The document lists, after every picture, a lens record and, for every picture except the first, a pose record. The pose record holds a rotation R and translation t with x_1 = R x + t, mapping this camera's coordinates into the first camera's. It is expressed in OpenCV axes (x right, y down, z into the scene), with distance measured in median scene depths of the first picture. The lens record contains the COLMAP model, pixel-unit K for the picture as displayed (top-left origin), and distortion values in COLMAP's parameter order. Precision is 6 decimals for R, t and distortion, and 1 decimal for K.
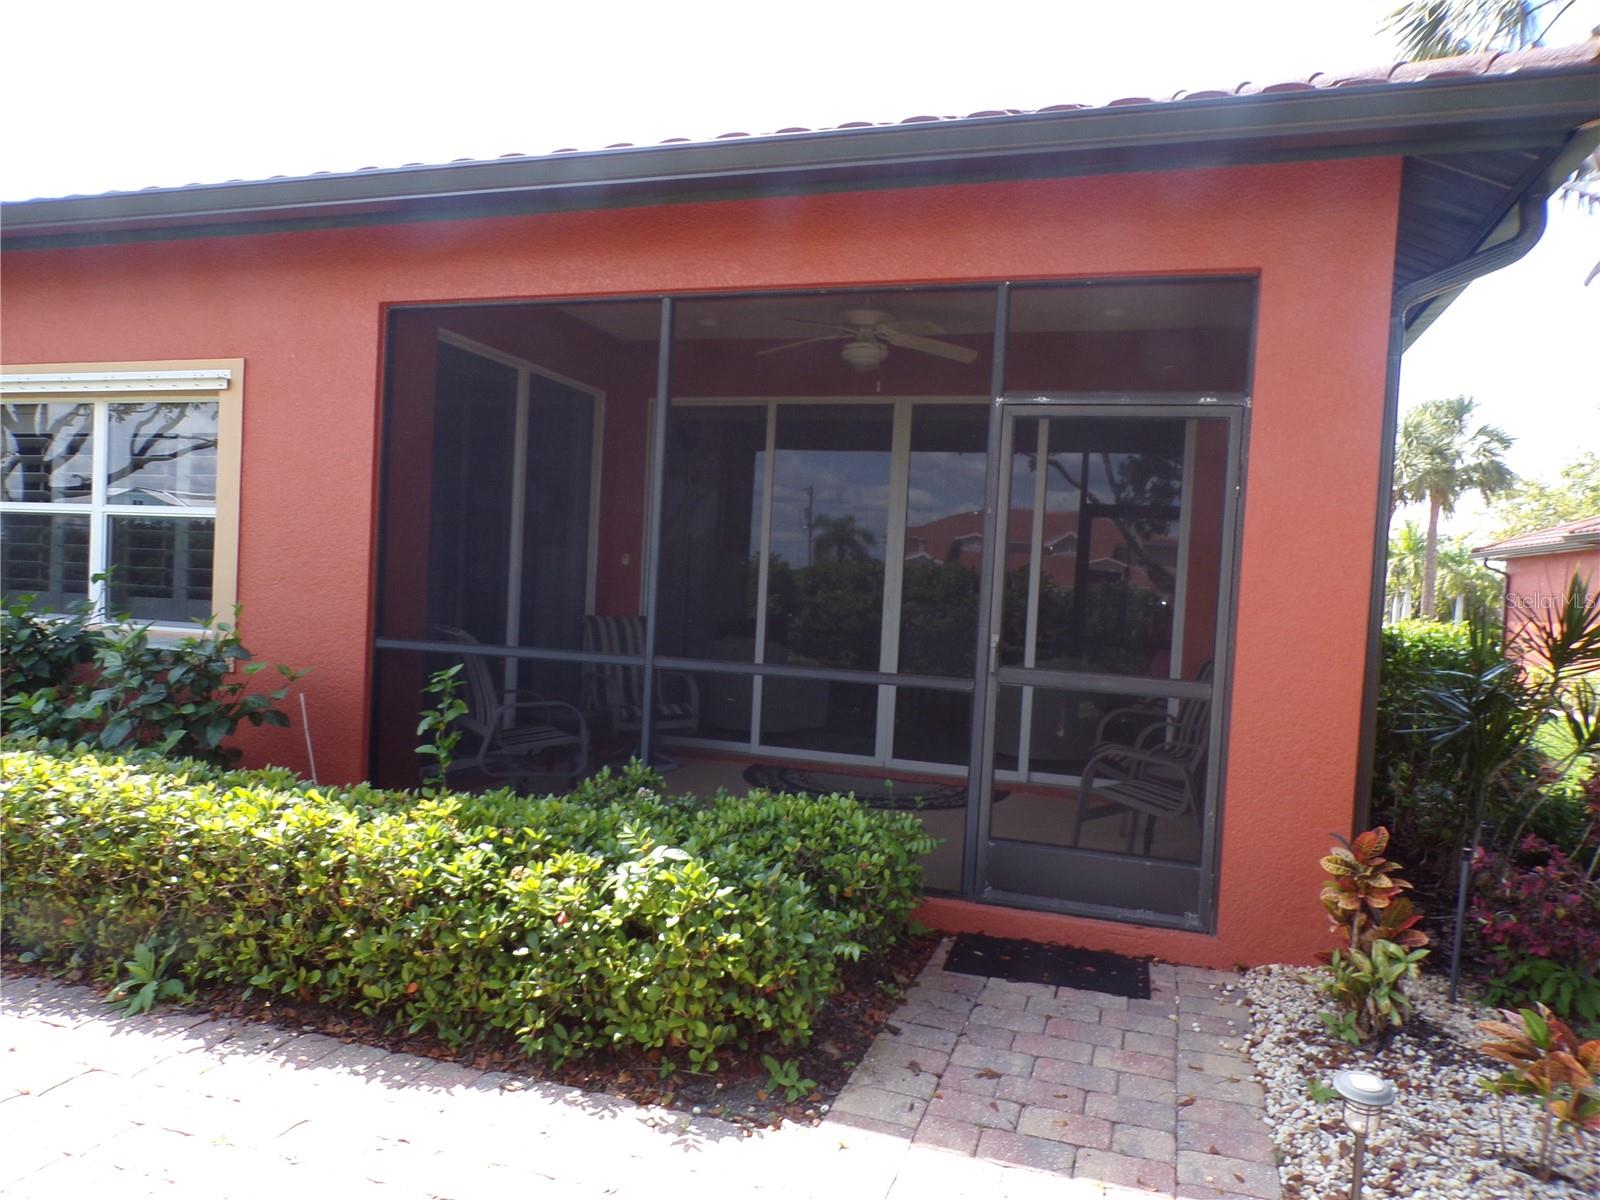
lens RADIAL K [[1118.2, 0, 800.0], [0, 1118.2, 600.0], [0, 0, 1]] dist [0.004430, 0.005070]
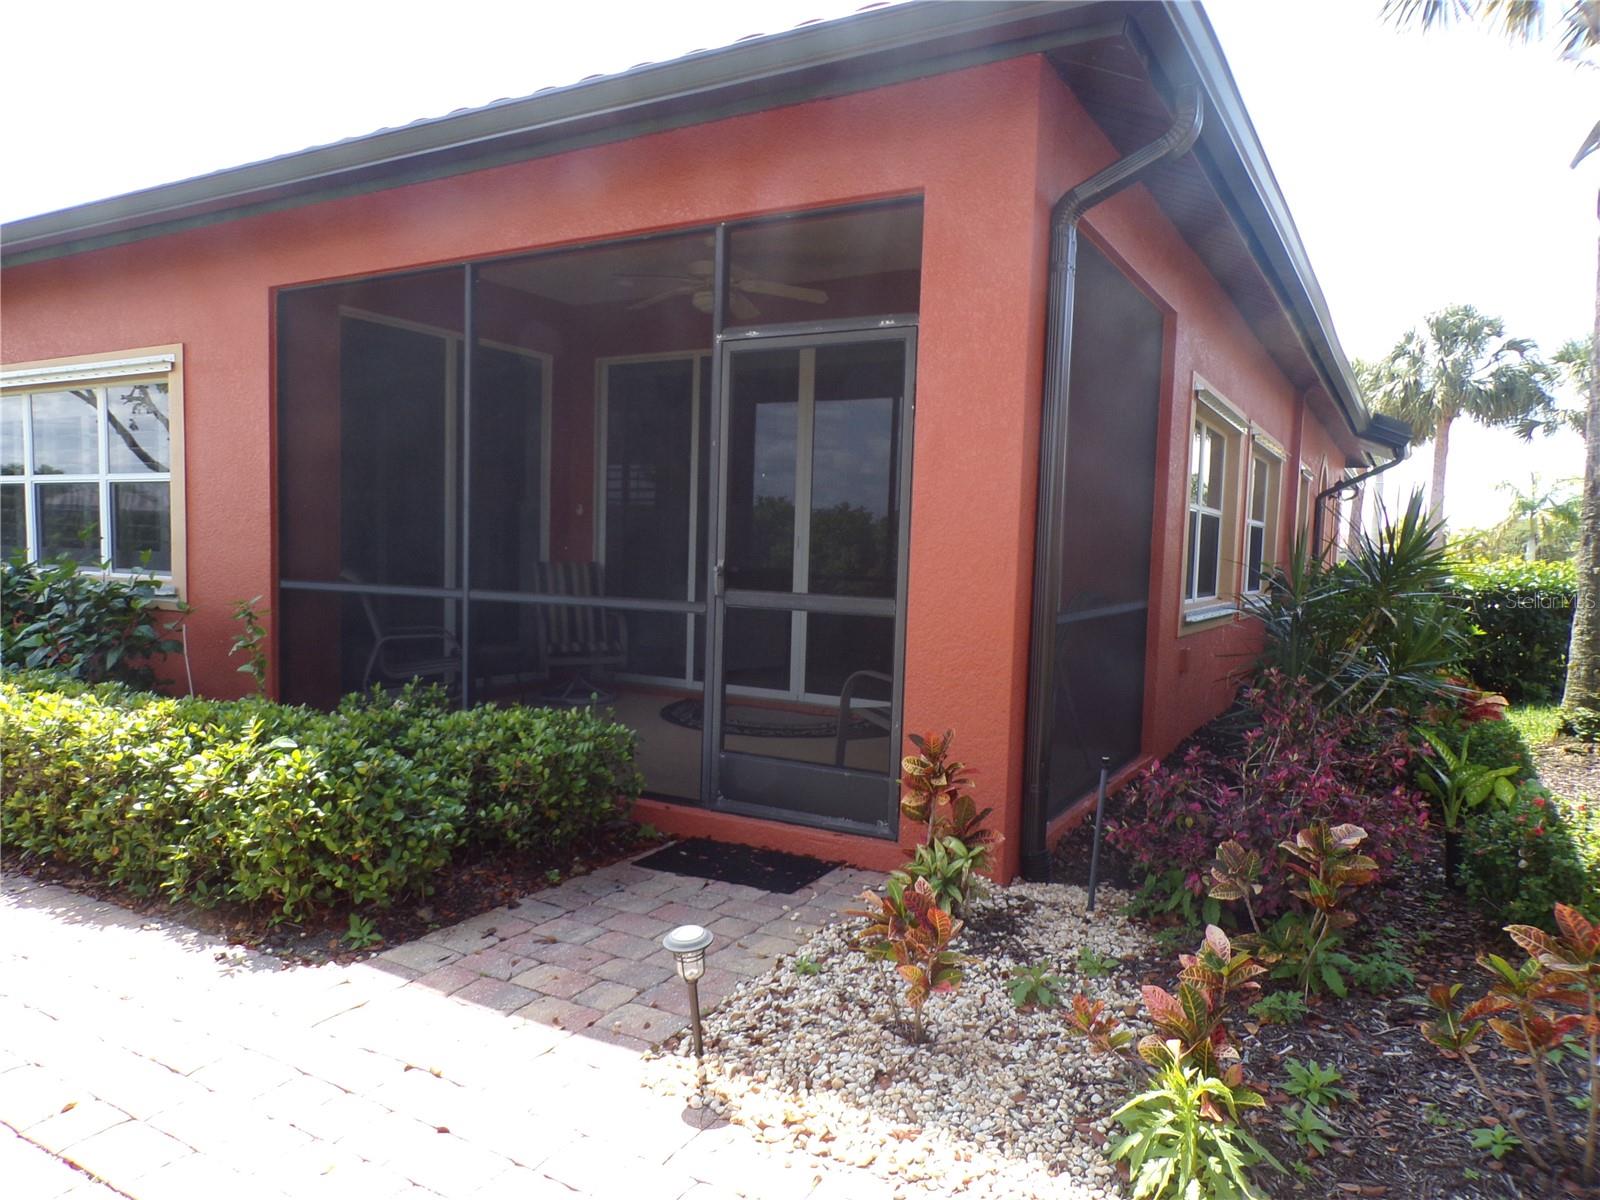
lens RADIAL K [[1118.2, 0, 800.0], [0, 1118.2, 600.0], [0, 0, 1]] dist [0.004430, 0.005070]
pose [[0.977804, -0.015814, -0.208922, 0.486857], [0.022442, 0.999316, 0.029394, 0.041360], [0.208314, -0.033430, 0.977490, -0.022903]]
